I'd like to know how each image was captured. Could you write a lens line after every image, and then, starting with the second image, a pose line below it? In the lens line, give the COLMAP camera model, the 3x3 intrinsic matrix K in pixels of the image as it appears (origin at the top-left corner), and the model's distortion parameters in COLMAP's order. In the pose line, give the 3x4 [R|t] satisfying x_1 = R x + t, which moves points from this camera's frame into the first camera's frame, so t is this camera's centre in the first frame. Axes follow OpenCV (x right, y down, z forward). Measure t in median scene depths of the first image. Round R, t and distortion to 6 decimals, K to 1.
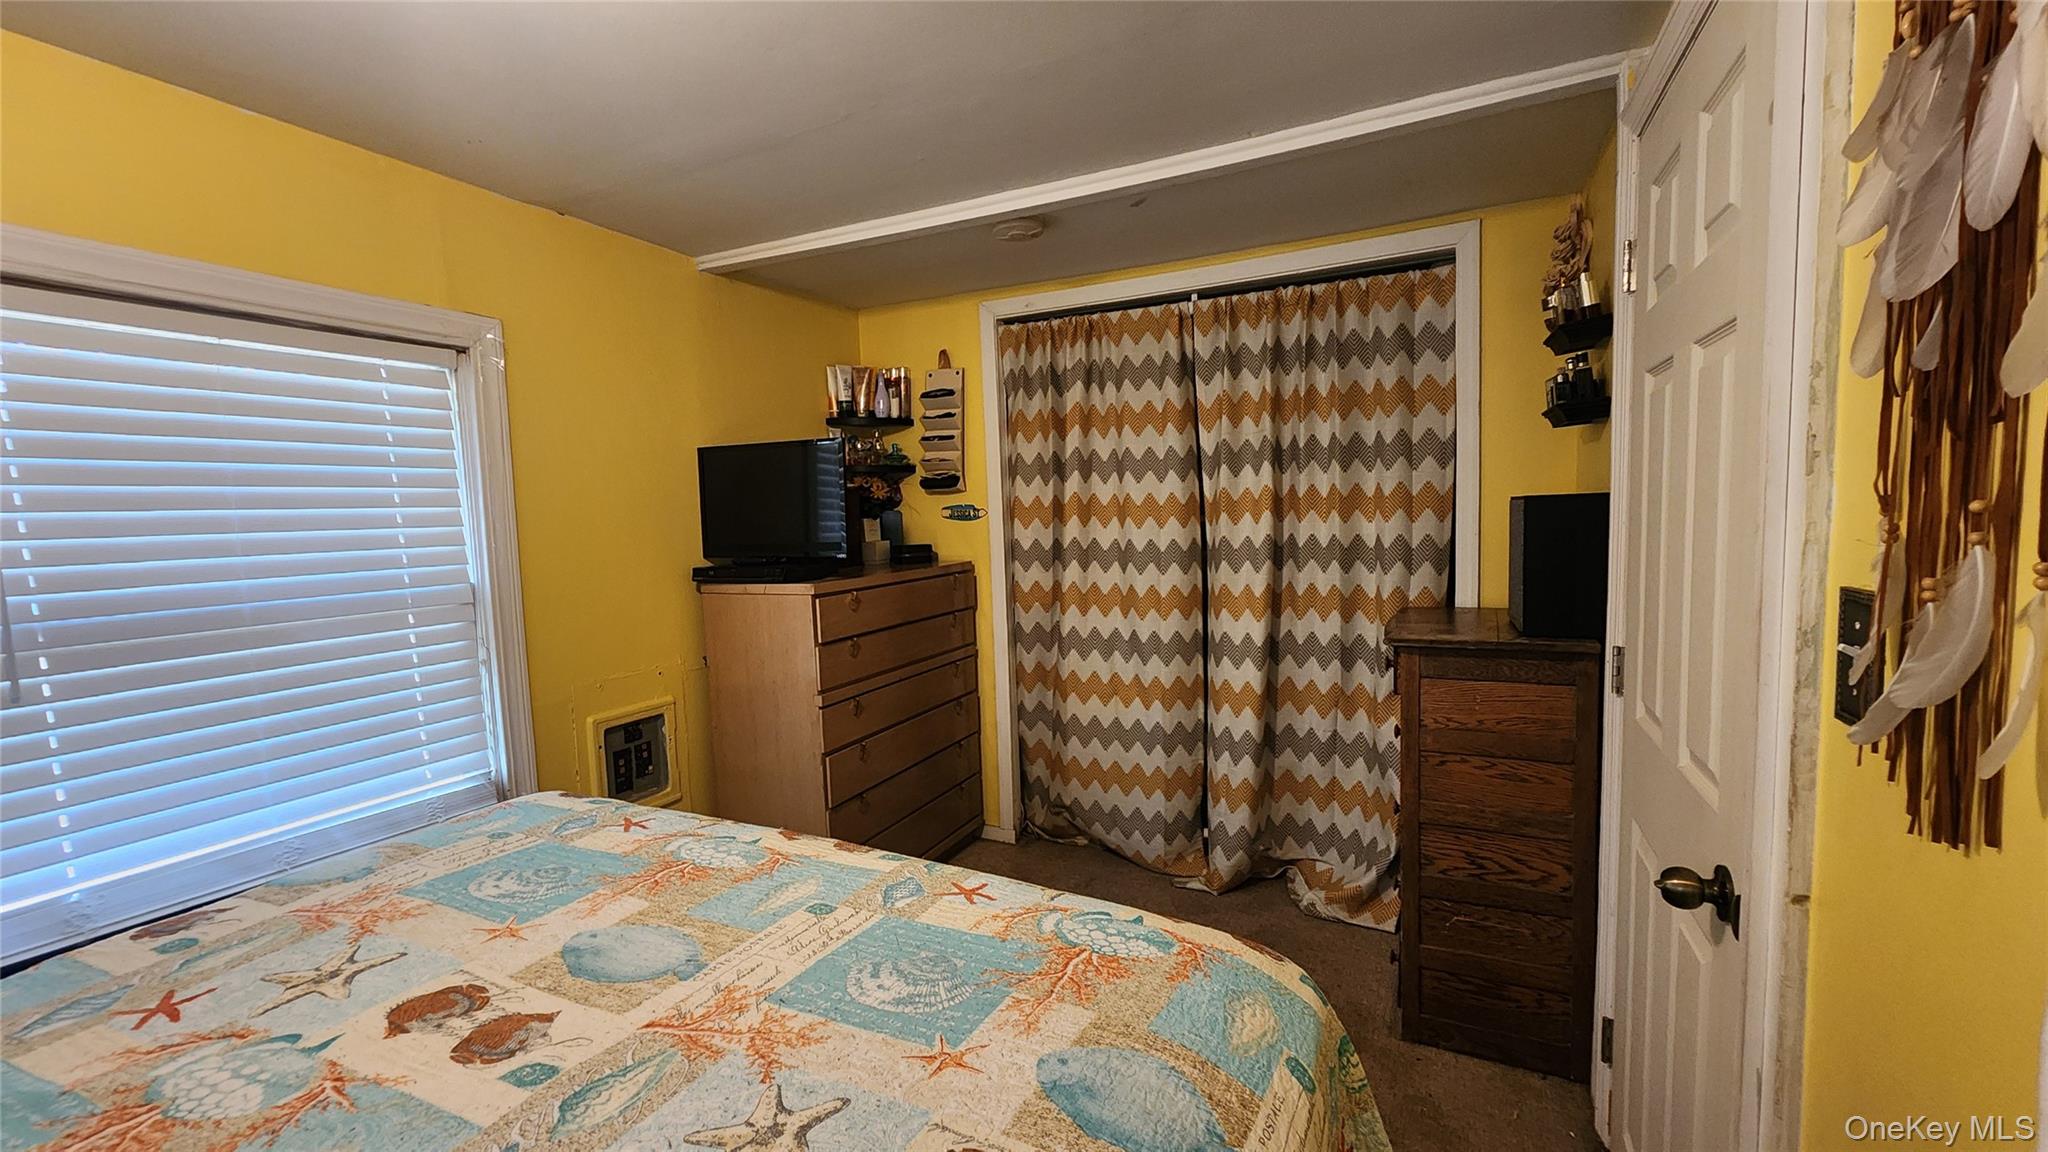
lens RADIAL K [[840.4, 0, 1013.4], [0, 840.4, 581.8], [0, 0, 1]] dist [0.000153, -0.001354]
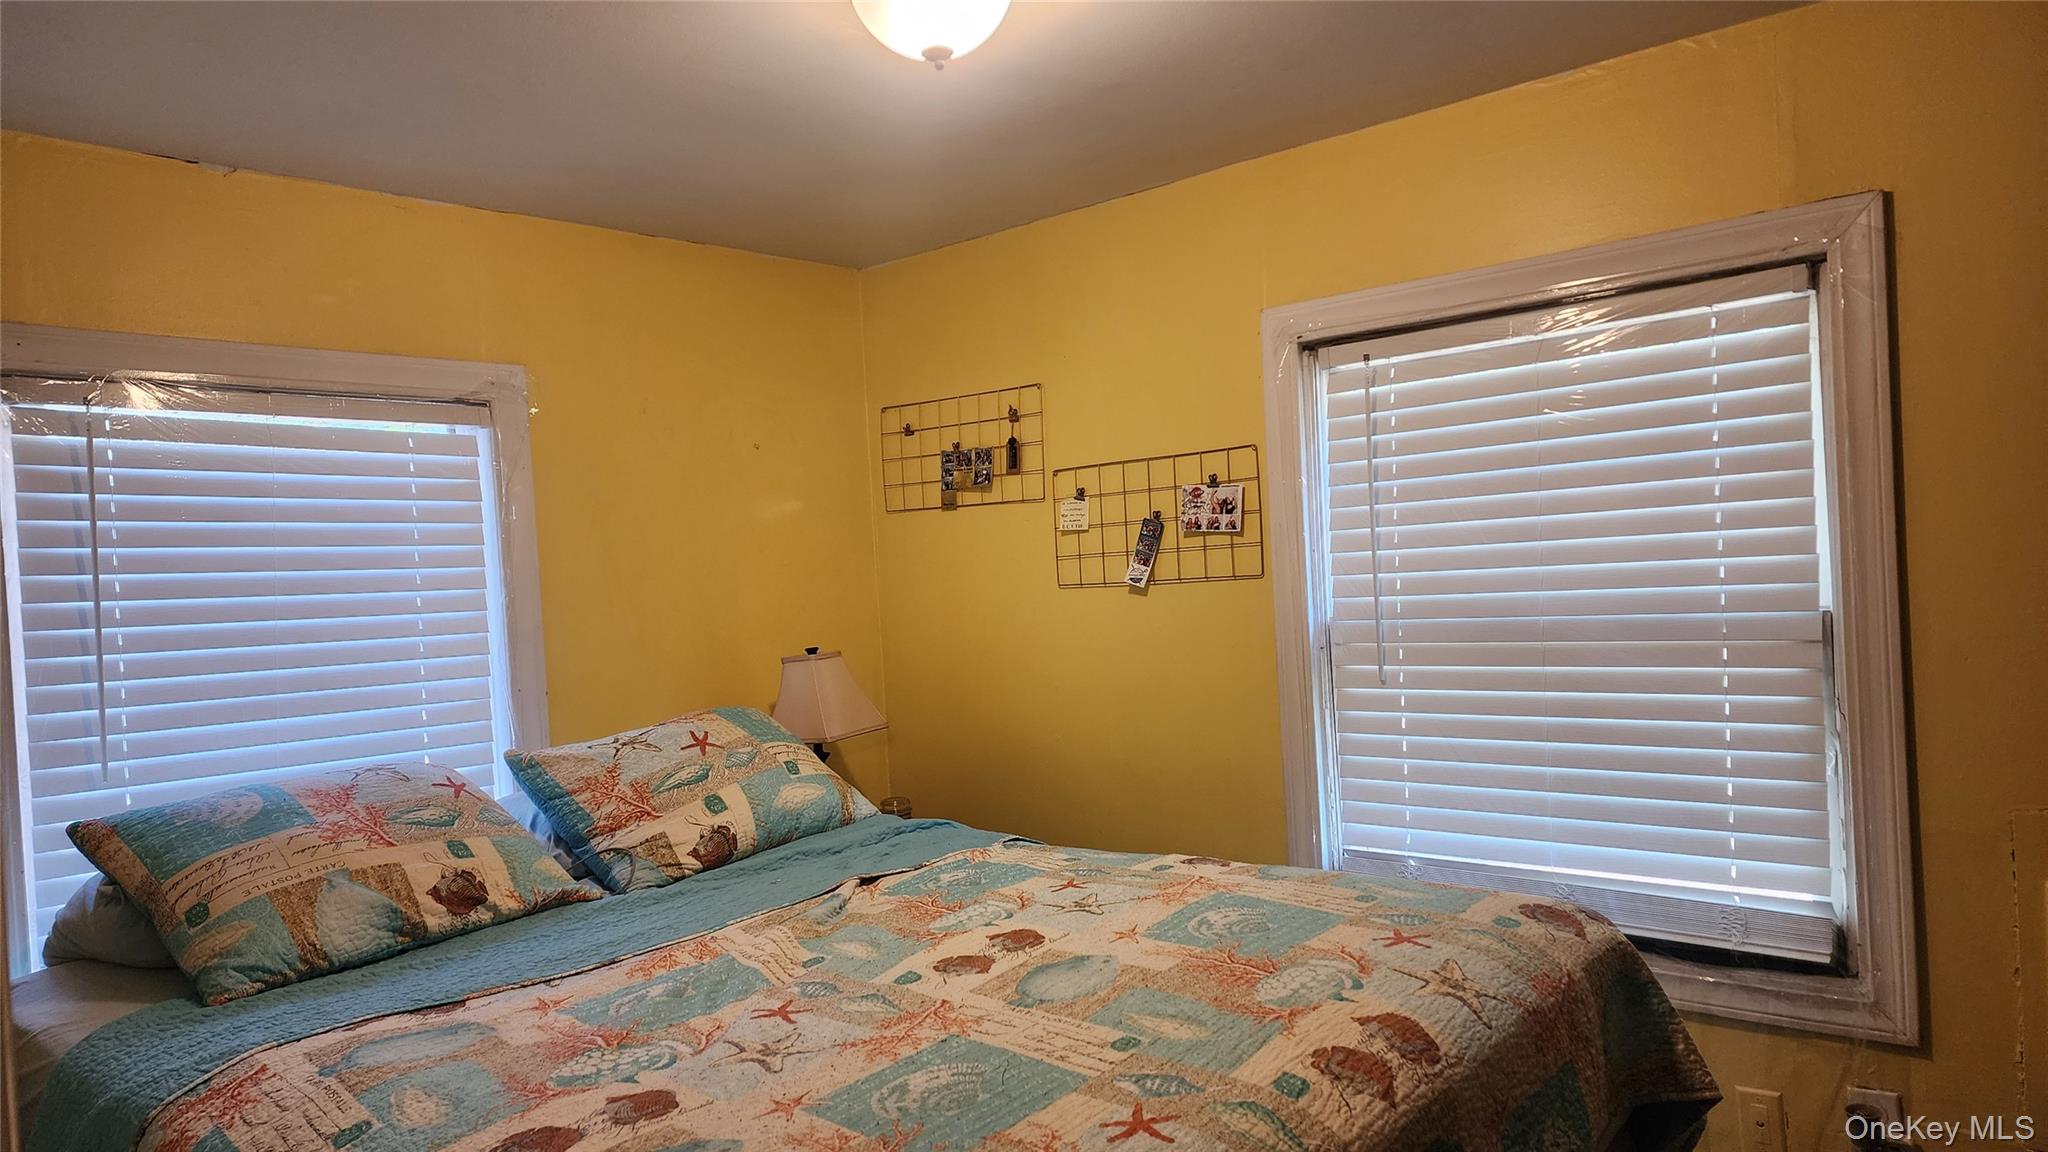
lens RADIAL K [[1347.9, 0, 995.6], [0, 1347.9, 586.6], [0, 0, 1]] dist [0.105024, -0.131020]
pose [[-0.268158, 0.049951, -0.962079, 1.062709], [-0.021725, 0.998087, 0.057876, -0.122781], [0.963130, 0.036421, -0.266560, 1.243071]]
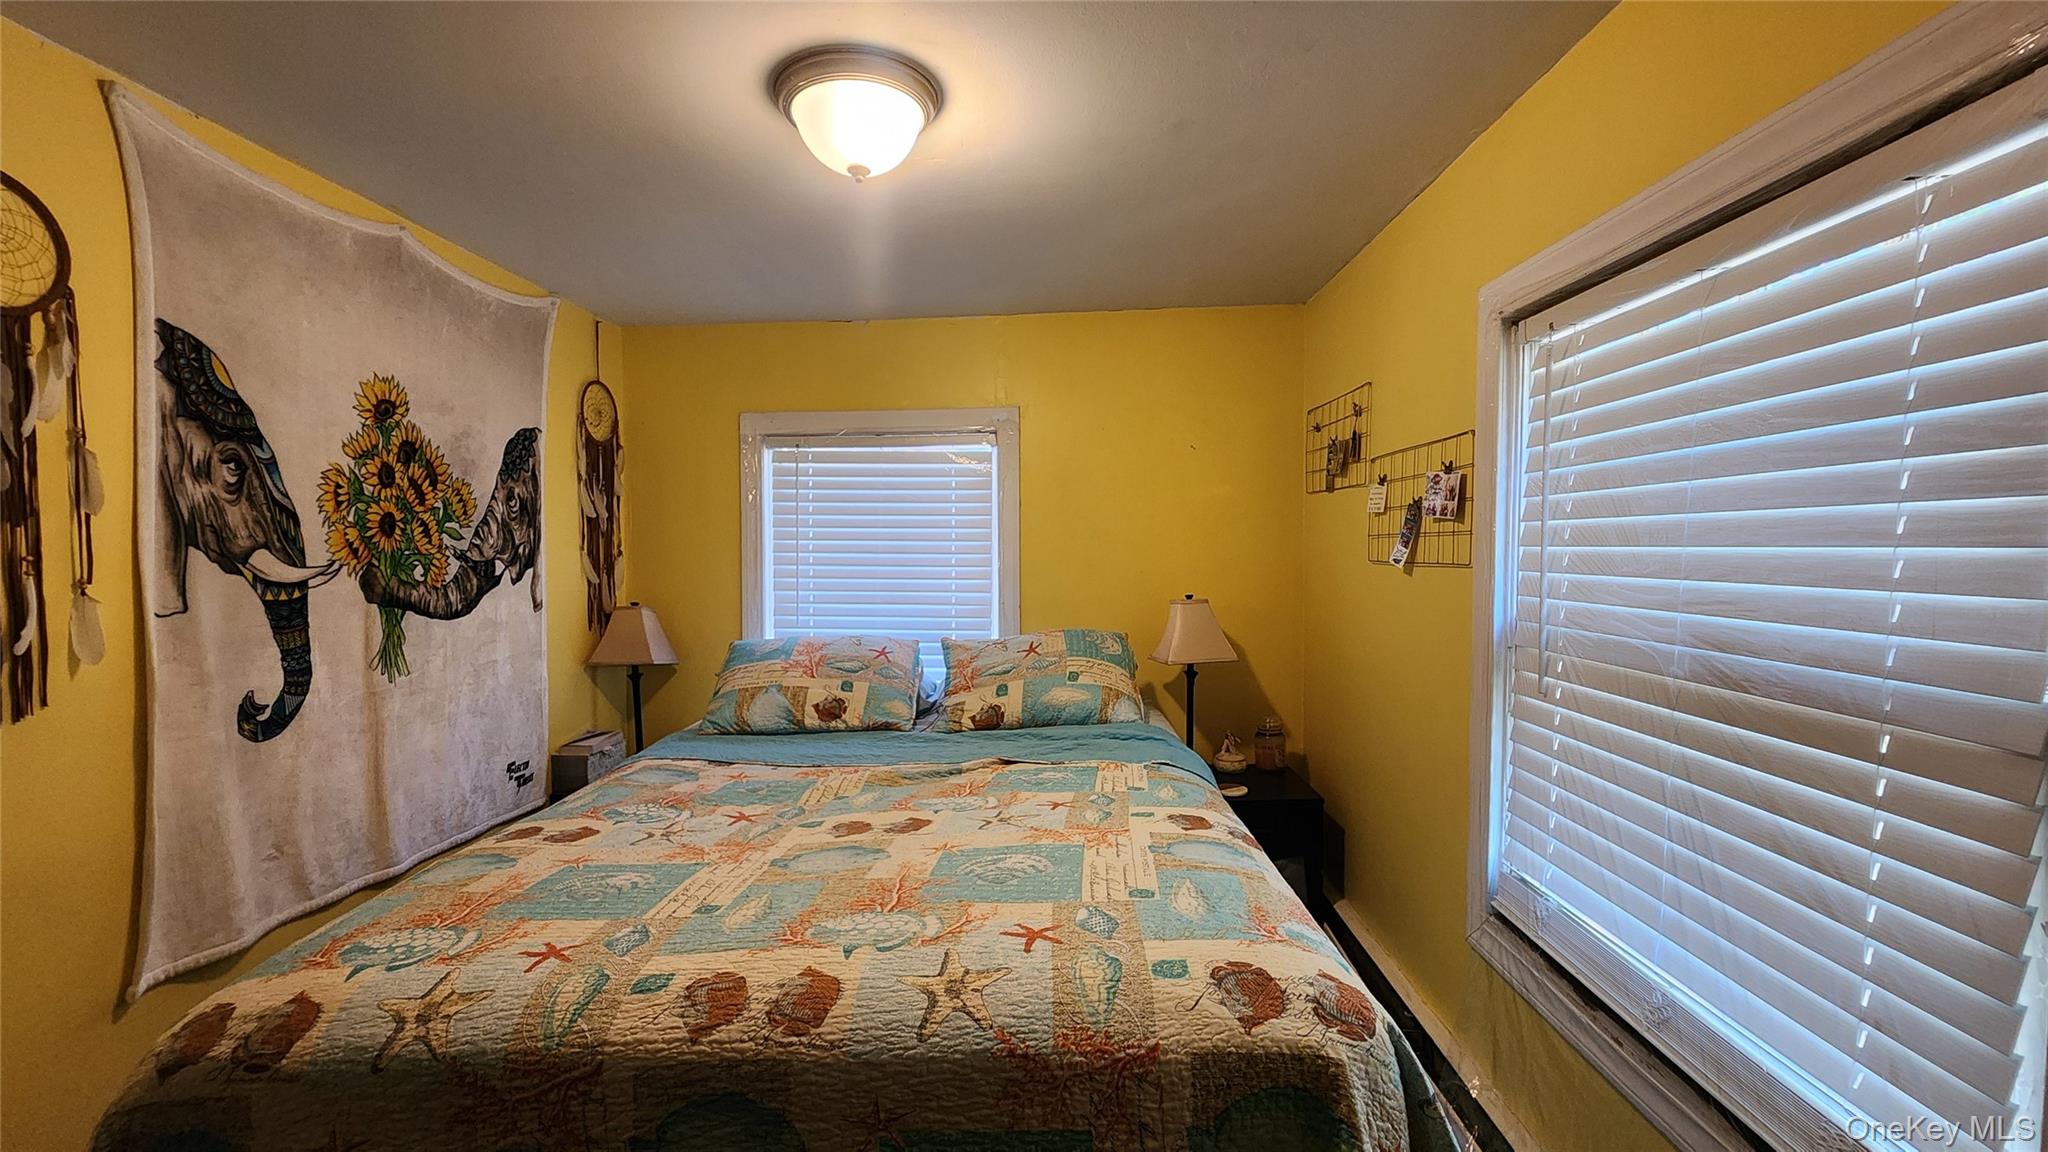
lens RADIAL K [[840.4, 0, 1013.4], [0, 840.4, 581.8], [0, 0, 1]] dist [0.000153, -0.001354]
pose [[-0.916783, 0.048404, -0.396442, -0.186725], [-0.005368, 0.991046, 0.133416, -0.179751], [0.399350, 0.124442, -0.908314, 2.140879]]
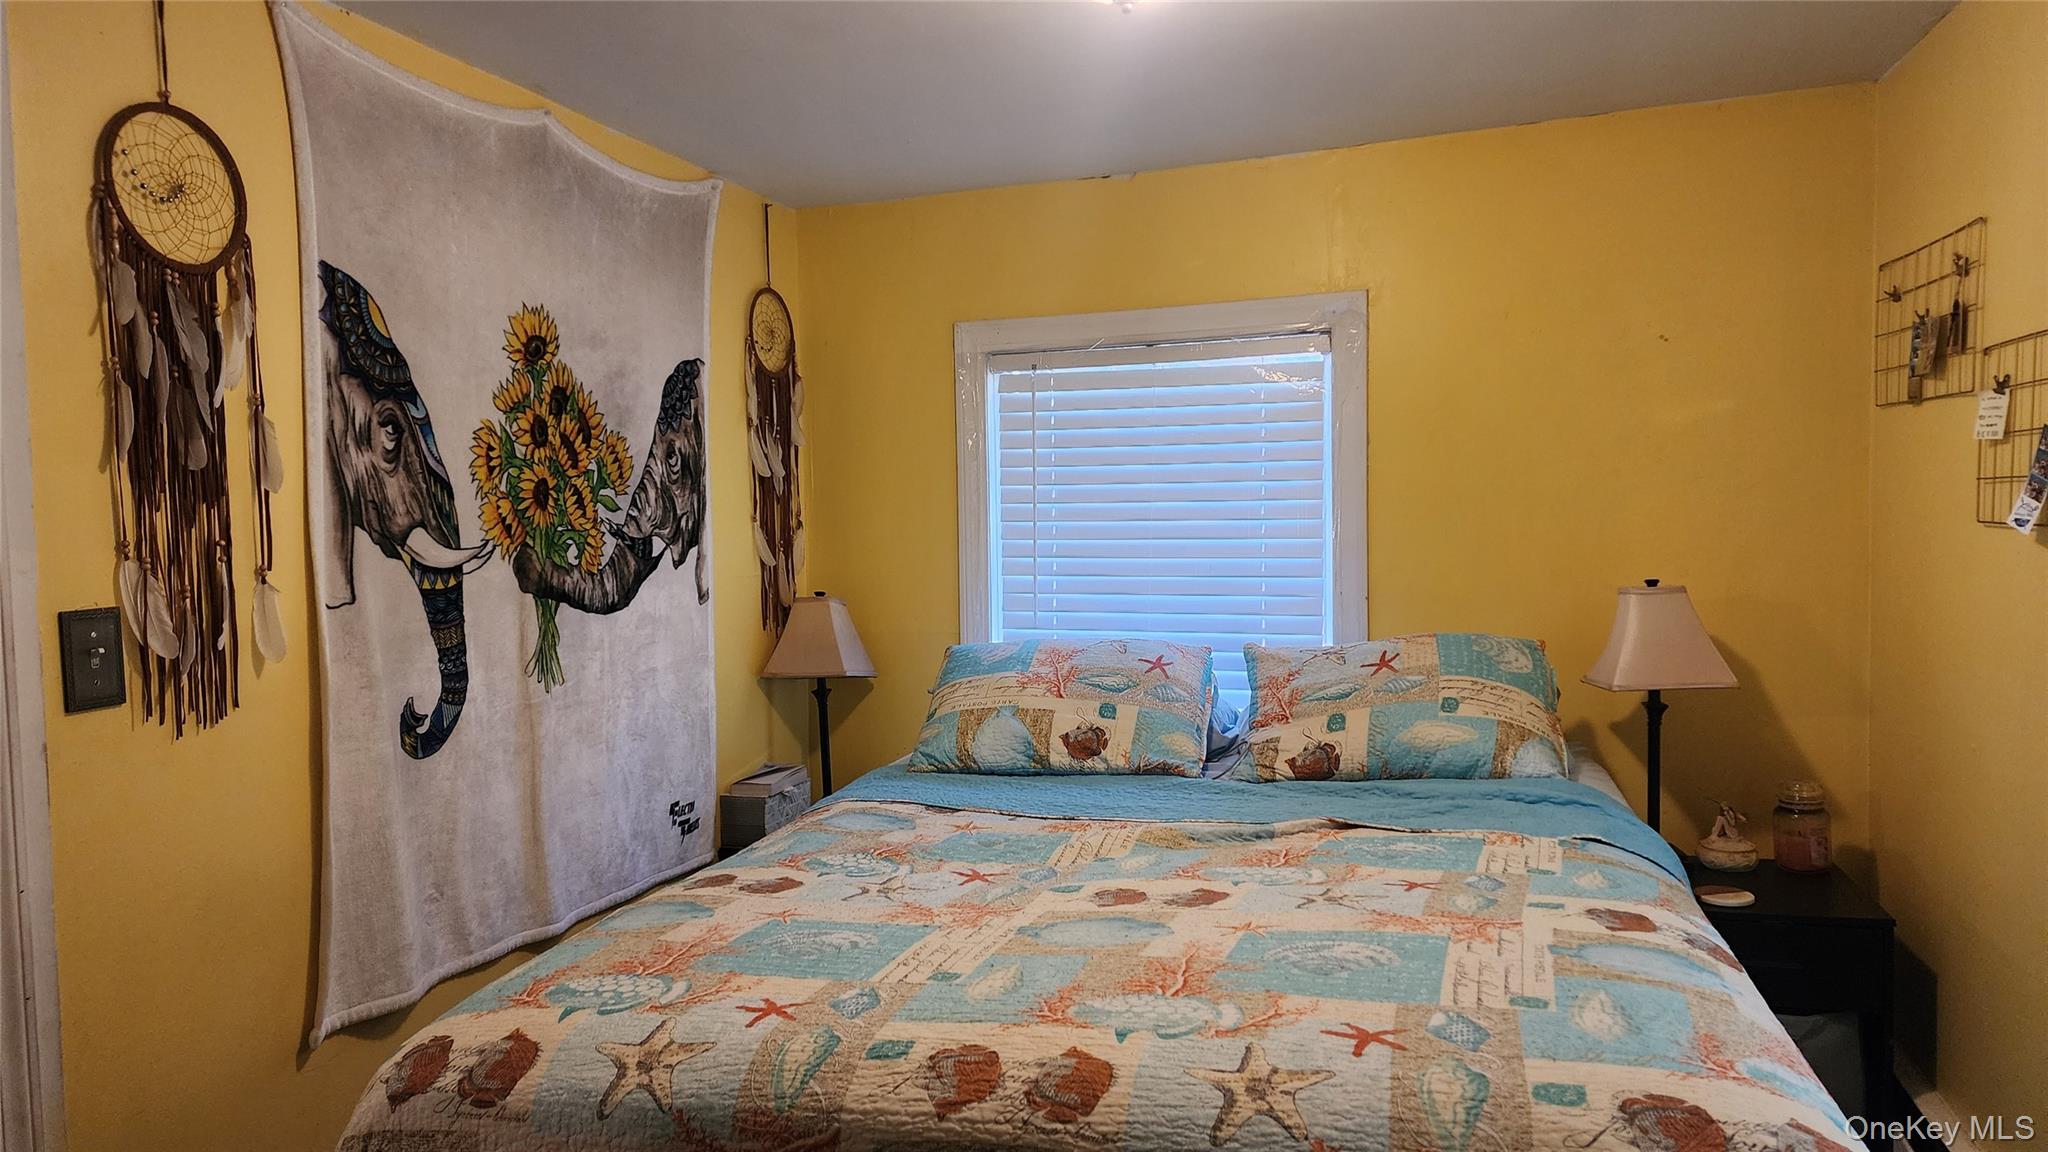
lens RADIAL K [[1349.5, 0, 1013.7], [0, 1349.5, 587.9], [0, 0, 1]] dist [0.120090, -0.131523]
pose [[-0.987218, 0.057726, -0.148555, -0.117455], [0.035092, 0.987957, 0.150700, -0.218566], [0.155466, 0.143560, -0.977354, 2.379403]]
